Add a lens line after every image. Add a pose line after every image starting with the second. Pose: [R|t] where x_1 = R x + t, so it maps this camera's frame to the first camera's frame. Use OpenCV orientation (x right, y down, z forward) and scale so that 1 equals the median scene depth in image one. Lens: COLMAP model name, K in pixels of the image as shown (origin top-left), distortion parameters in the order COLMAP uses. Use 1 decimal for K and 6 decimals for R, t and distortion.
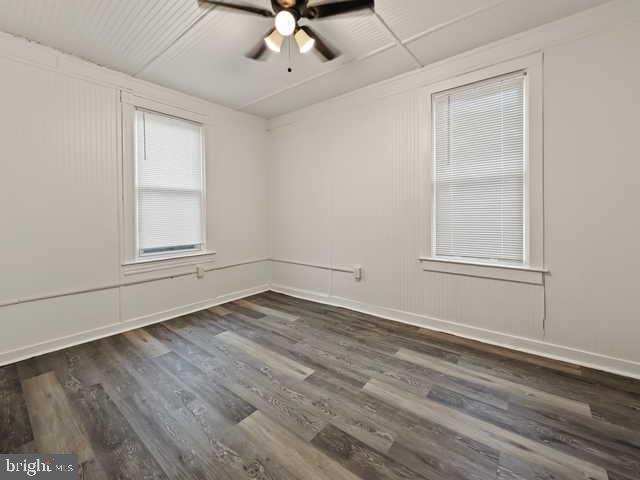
lens RADIAL K [[272.6, 0, 333.0], [0, 272.6, 240.8], [0, 0, 1]] dist [0.000424, -0.000057]
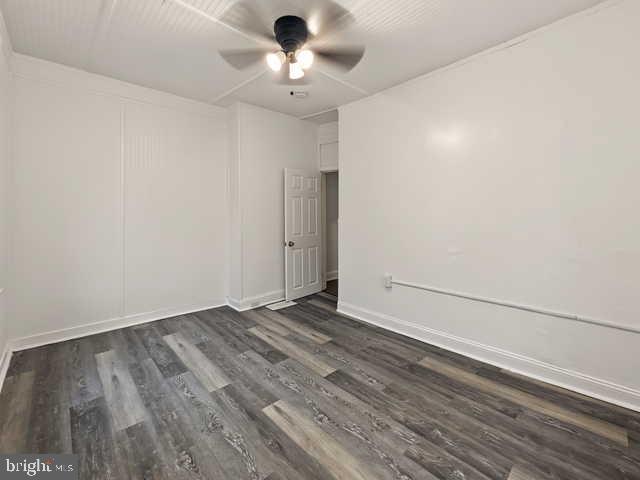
lens RADIAL K [[279.1, 0, 318.2], [0, 279.1, 225.3], [0, 0, 1]] dist [0.000308, 0.000053]
pose [[-0.981573, 0.005725, 0.191003, -0.406153], [0.032396, 0.990068, 0.136807, -0.189793], [-0.188323, 0.140474, -0.972009, 1.746486]]
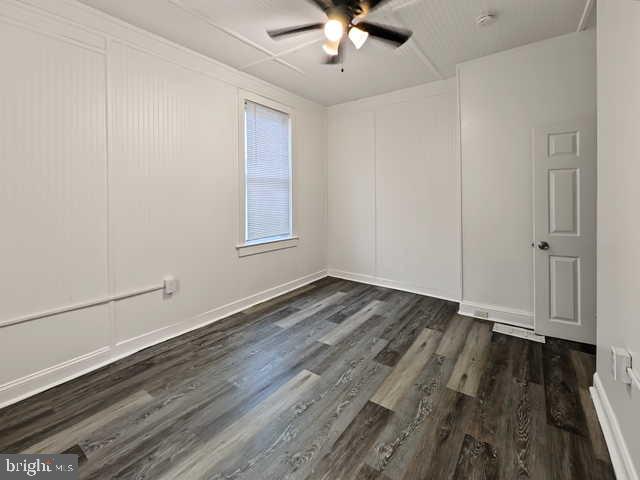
lens RADIAL K [[279.1, 0, 318.2], [0, 279.1, 225.3], [0, 0, 1]] dist [0.000308, 0.000053]
pose [[-0.006616, -0.081755, 0.996631, -1.020599], [0.107268, 0.990843, 0.081992, -0.100268], [-0.994208, 0.107449, 0.002214, 0.913988]]
